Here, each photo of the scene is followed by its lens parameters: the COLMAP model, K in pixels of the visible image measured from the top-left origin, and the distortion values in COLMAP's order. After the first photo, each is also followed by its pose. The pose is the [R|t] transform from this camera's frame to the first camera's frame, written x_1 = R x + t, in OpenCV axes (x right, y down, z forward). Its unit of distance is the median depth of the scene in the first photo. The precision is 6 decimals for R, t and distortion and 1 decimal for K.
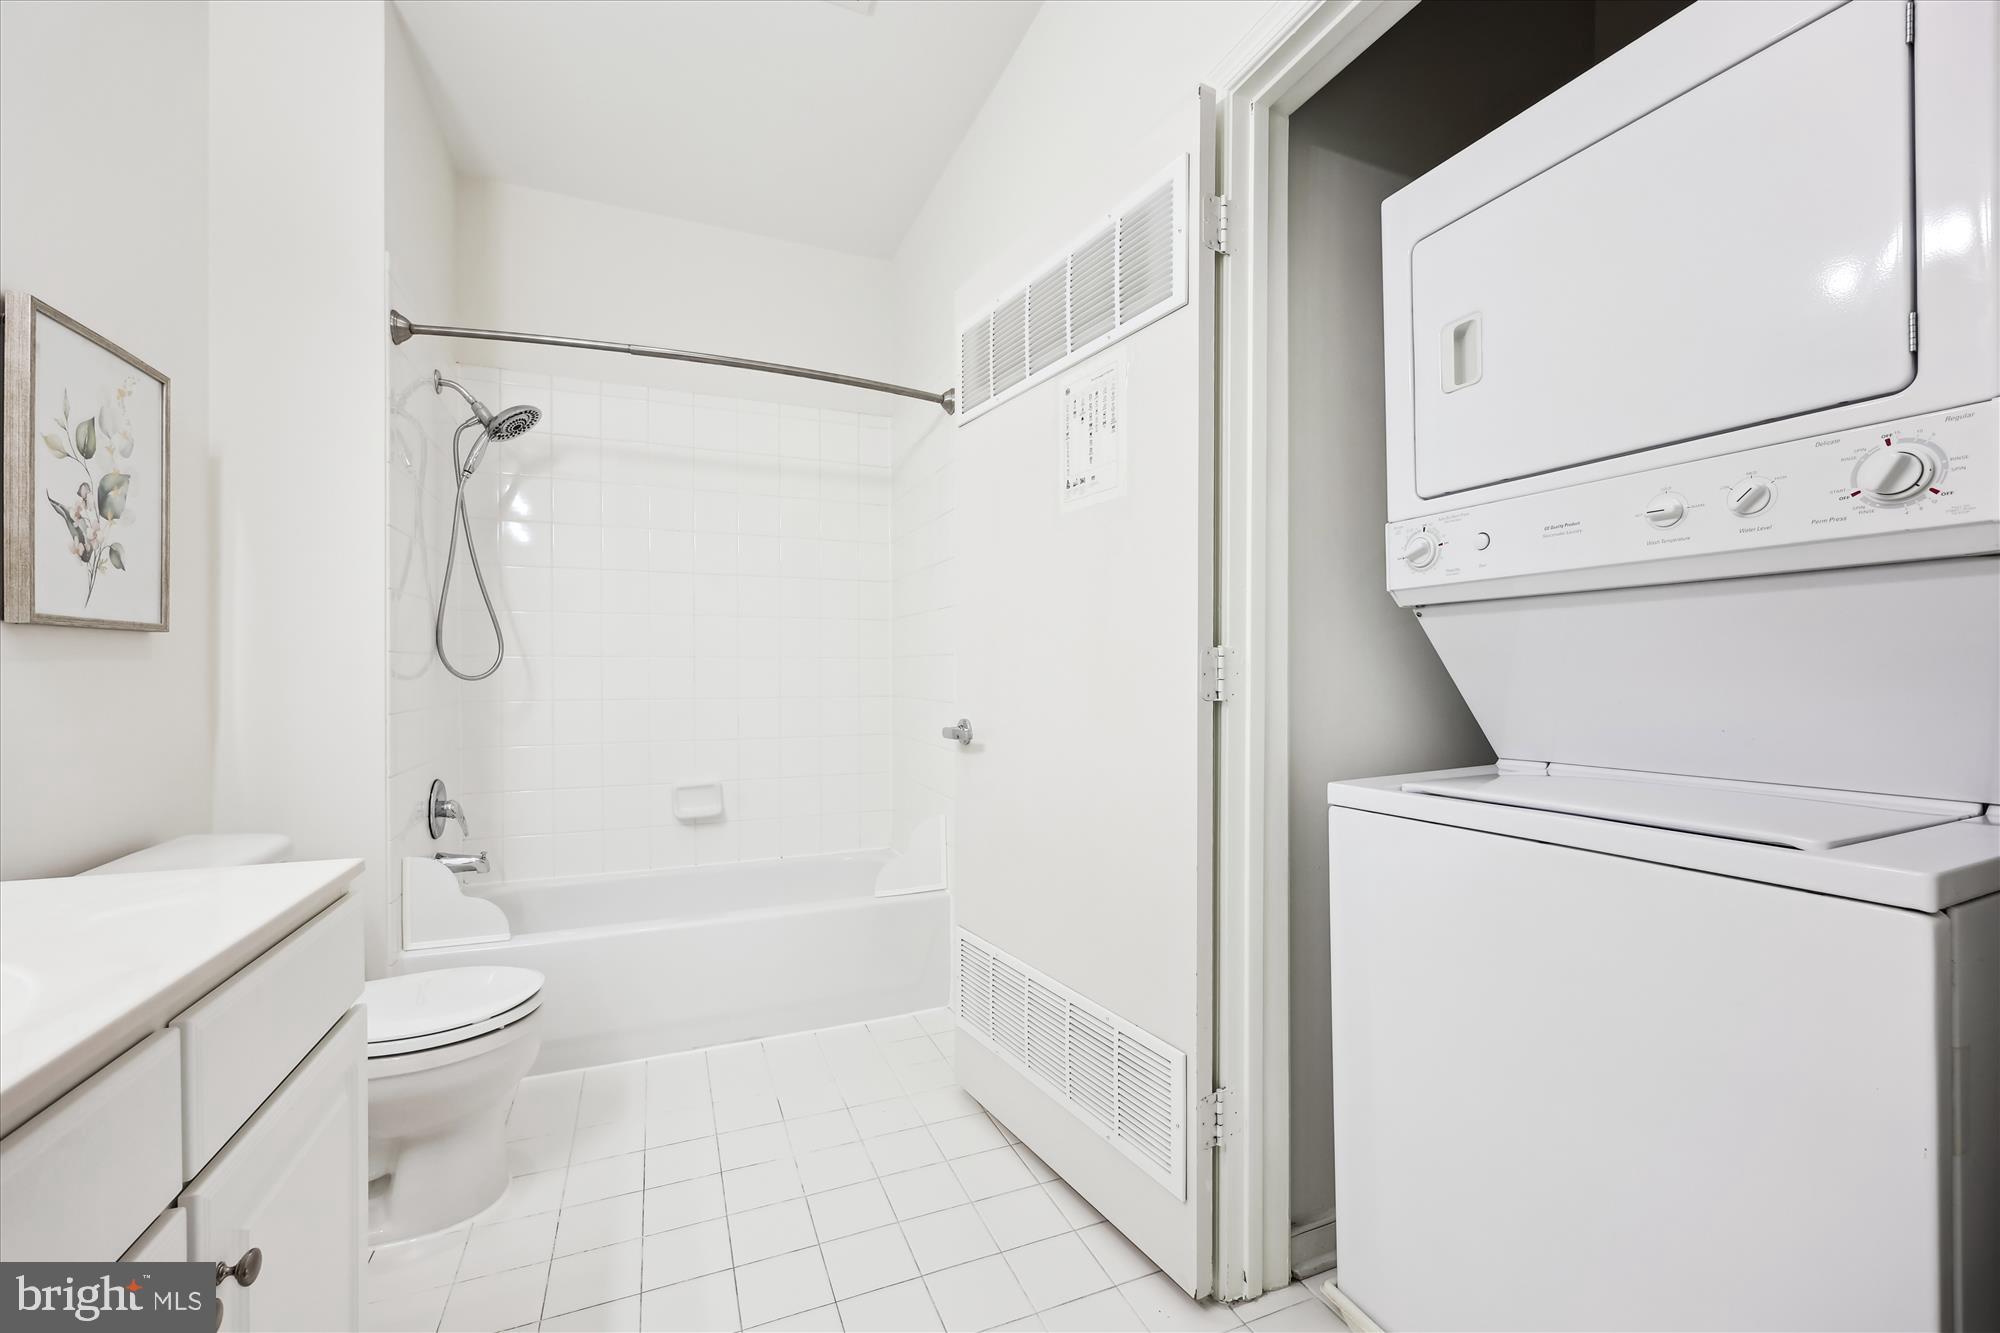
lens RADIAL K [[817.0, 0, 997.9], [0, 817.0, 676.9], [0, 0, 1]] dist [-0.001867, 0.000034]
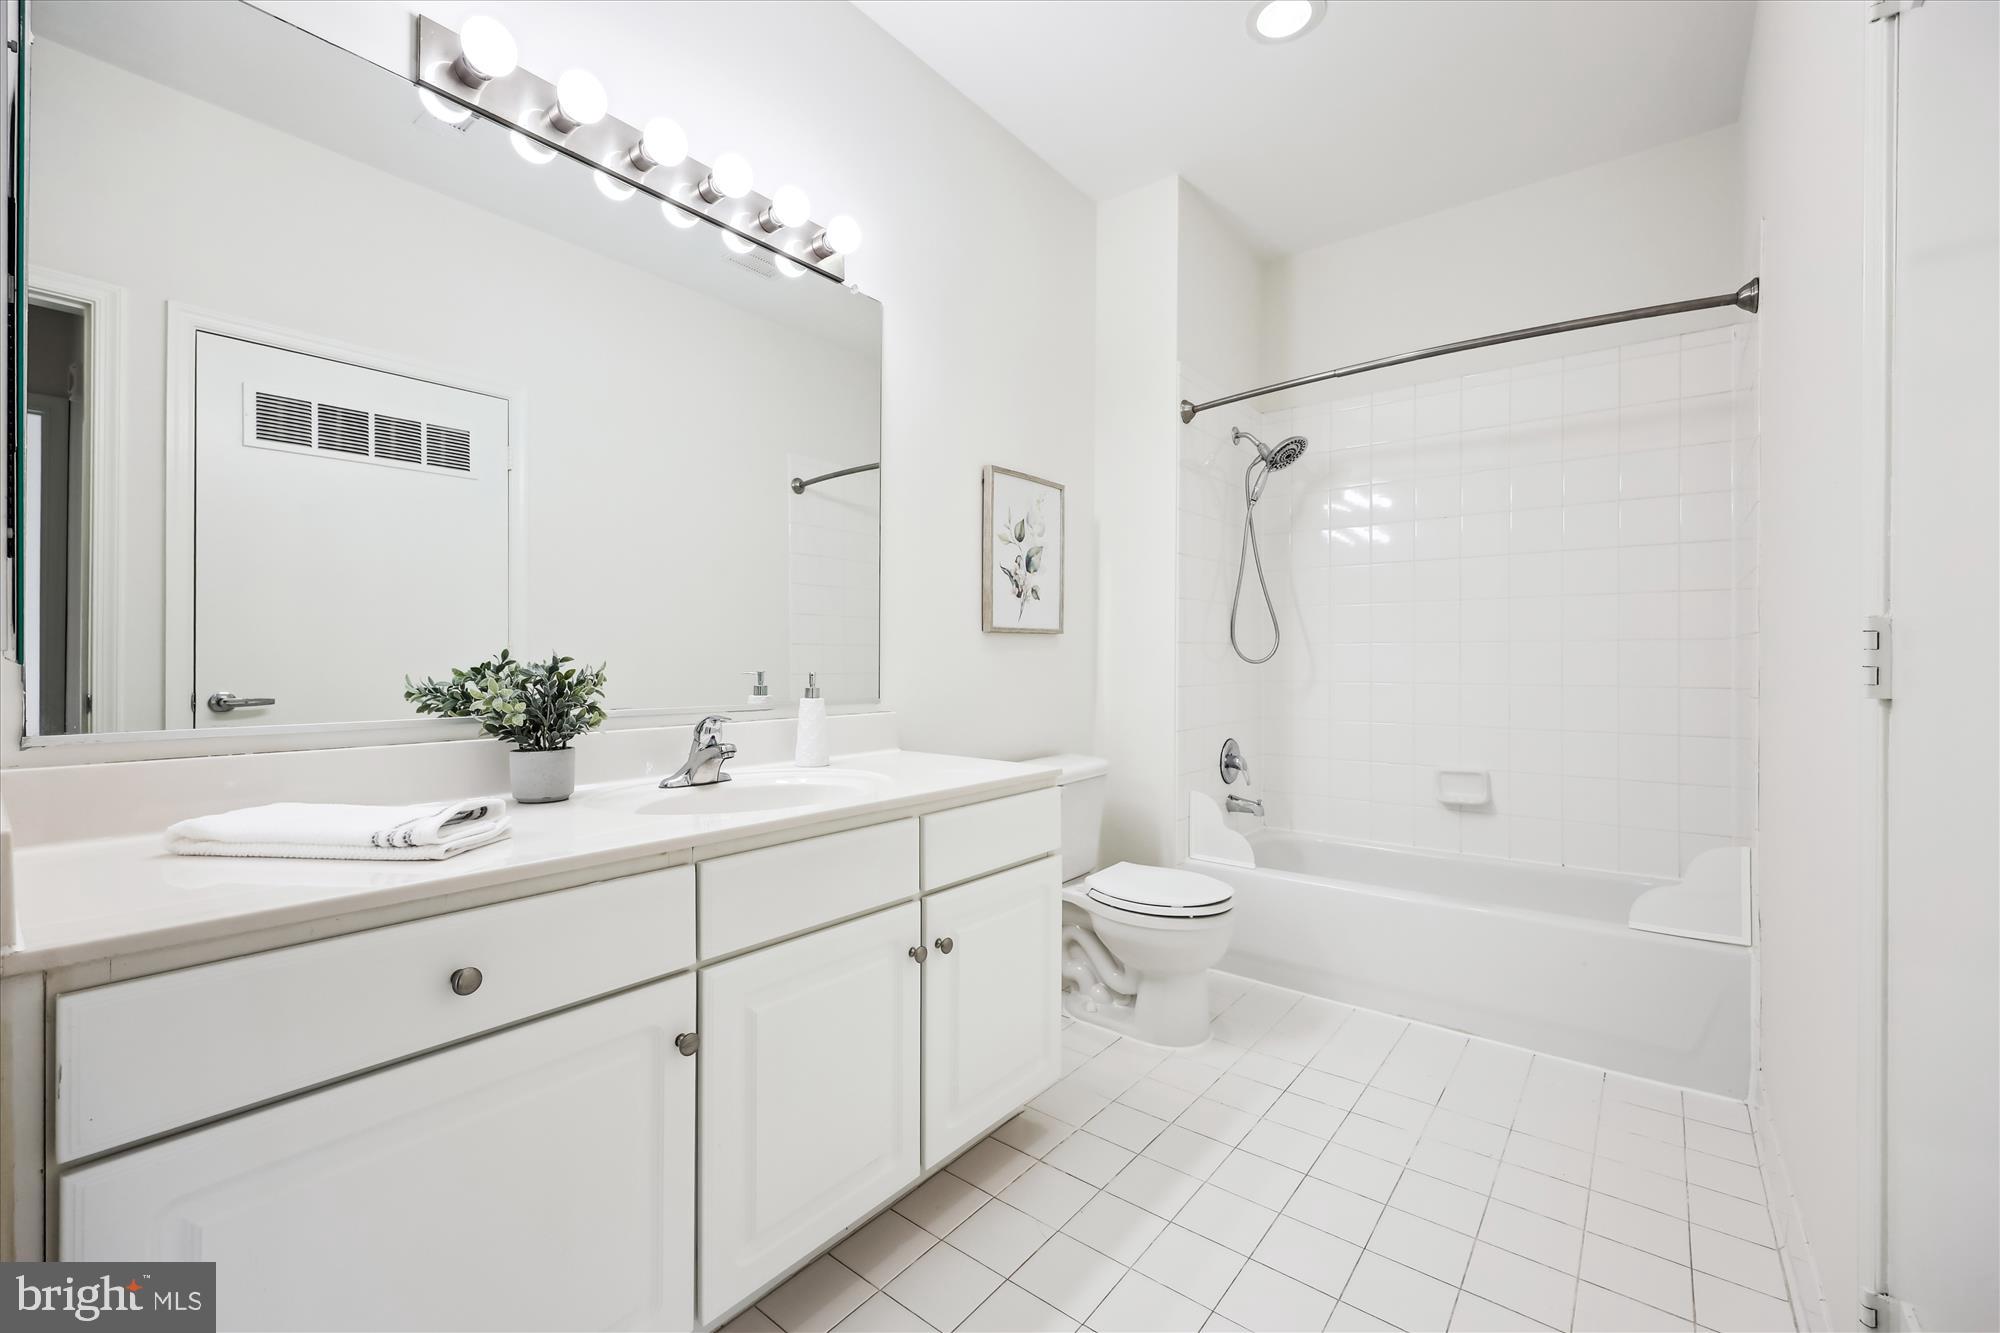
lens RADIAL K [[817.0, 0, 998.0], [0, 817.0, 658.7], [0, 0, 1]] dist [-0.001867, 0.000034]
pose [[0.479017, -0.001030, -0.877805, 0.344894], [-0.005083, 0.999979, -0.003947, 0.003950], [0.877791, 0.006353, 0.479002, 0.046402]]
